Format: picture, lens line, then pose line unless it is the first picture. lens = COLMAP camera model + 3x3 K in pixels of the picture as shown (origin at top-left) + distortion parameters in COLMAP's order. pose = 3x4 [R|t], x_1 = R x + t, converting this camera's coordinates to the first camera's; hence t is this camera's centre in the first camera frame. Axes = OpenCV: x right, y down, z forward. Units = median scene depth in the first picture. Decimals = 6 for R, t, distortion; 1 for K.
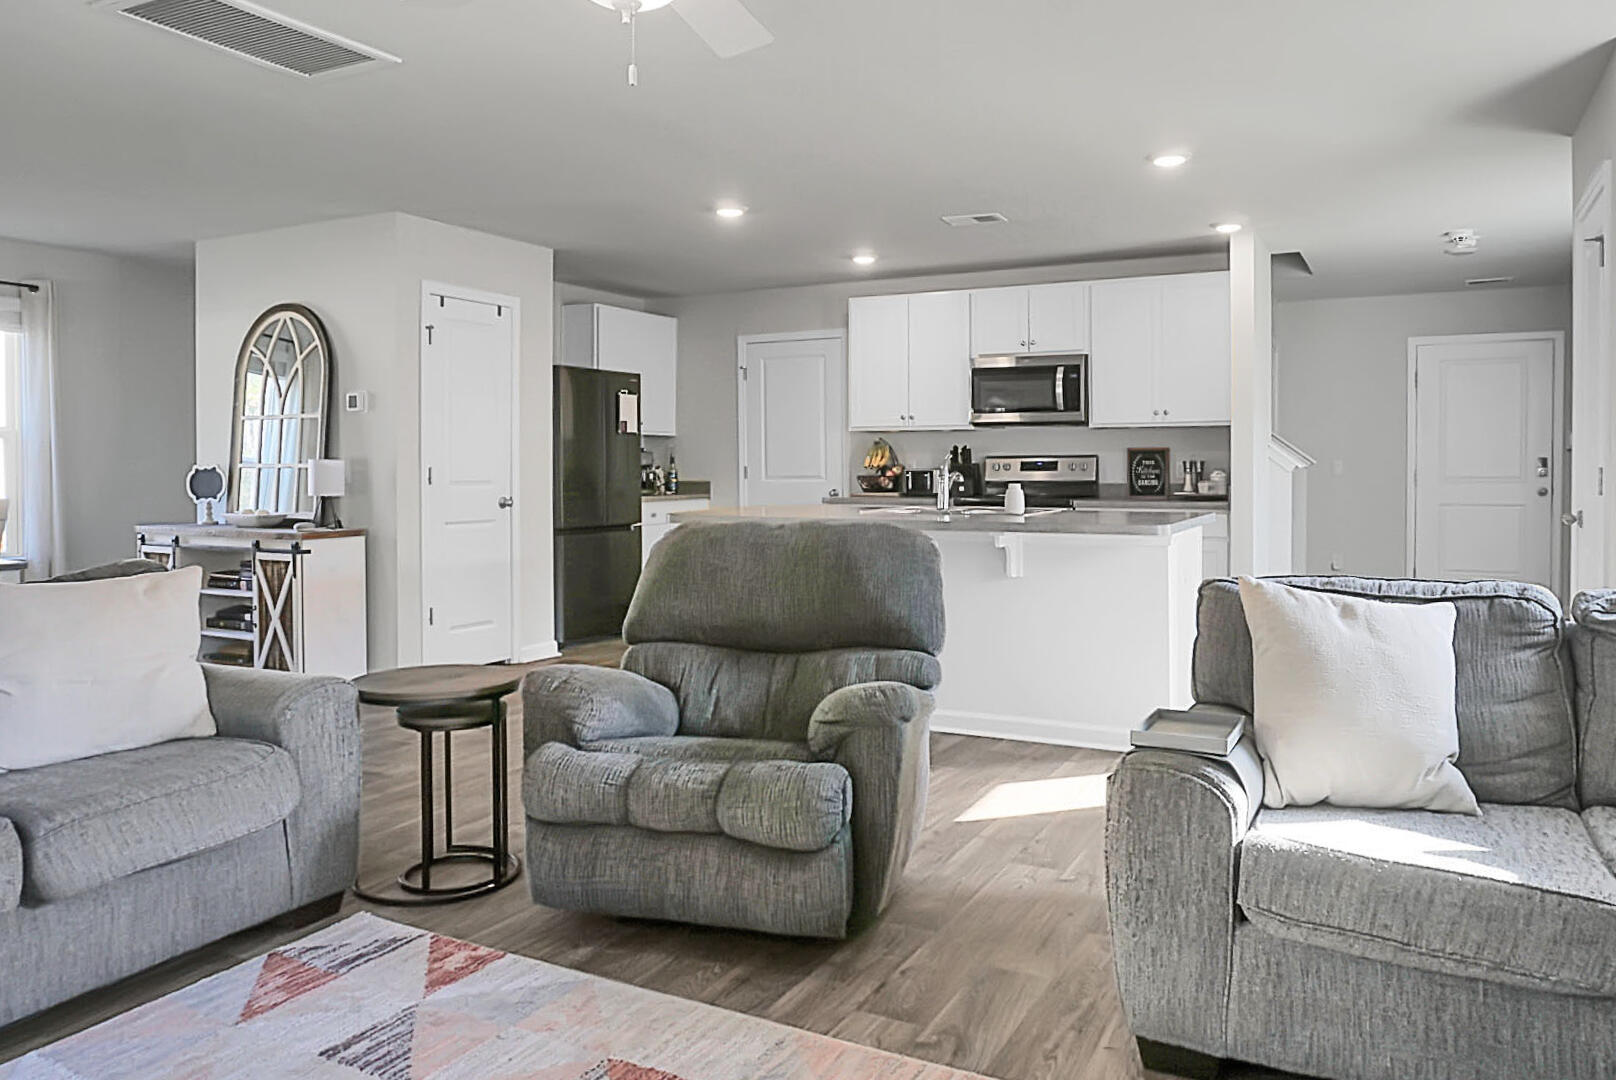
lens RADIAL K [[1152.3, 0, 808.0], [0, 1152.3, 540.0], [0, 0, 1]] dist [-0.003351, -0.000979]
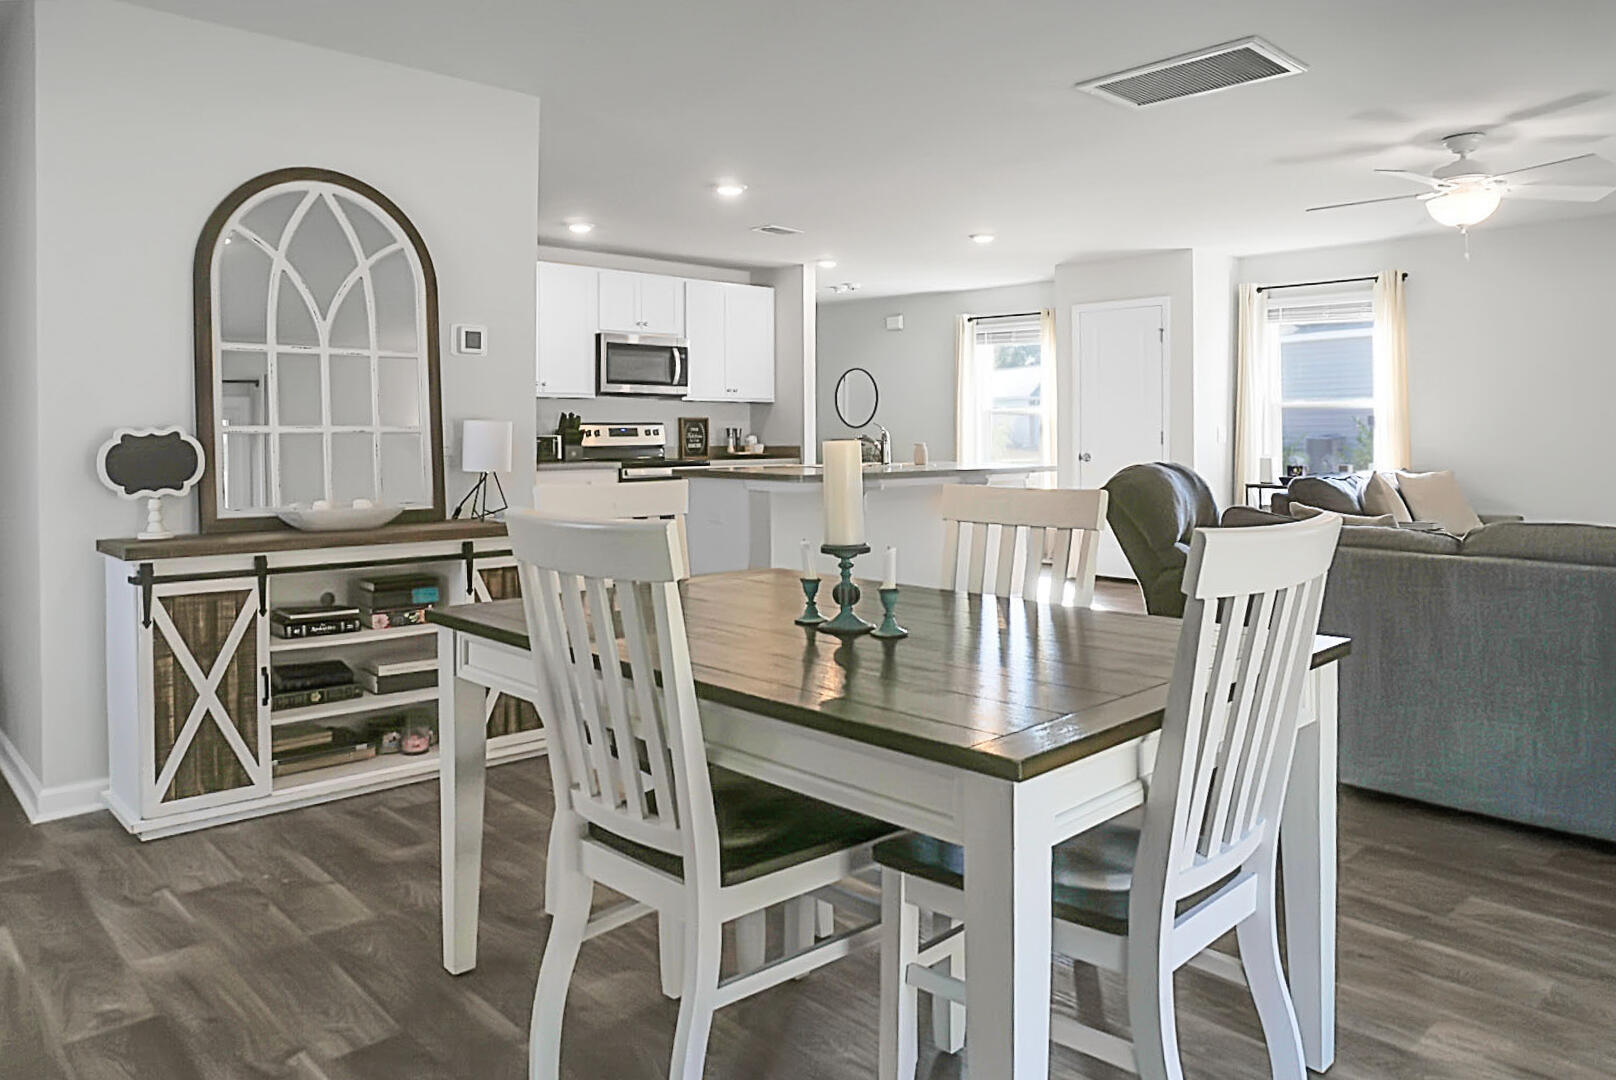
lens RADIAL K [[1152.3, 0, 808.0], [0, 1152.3, 540.0], [0, 0, 1]] dist [-0.003351, -0.000979]
pose [[0.343750, -0.087058, 0.935017, -0.856475], [0.062310, 0.995614, 0.069793, -0.029146], [-0.936992, 0.034270, 0.347667, 0.482714]]
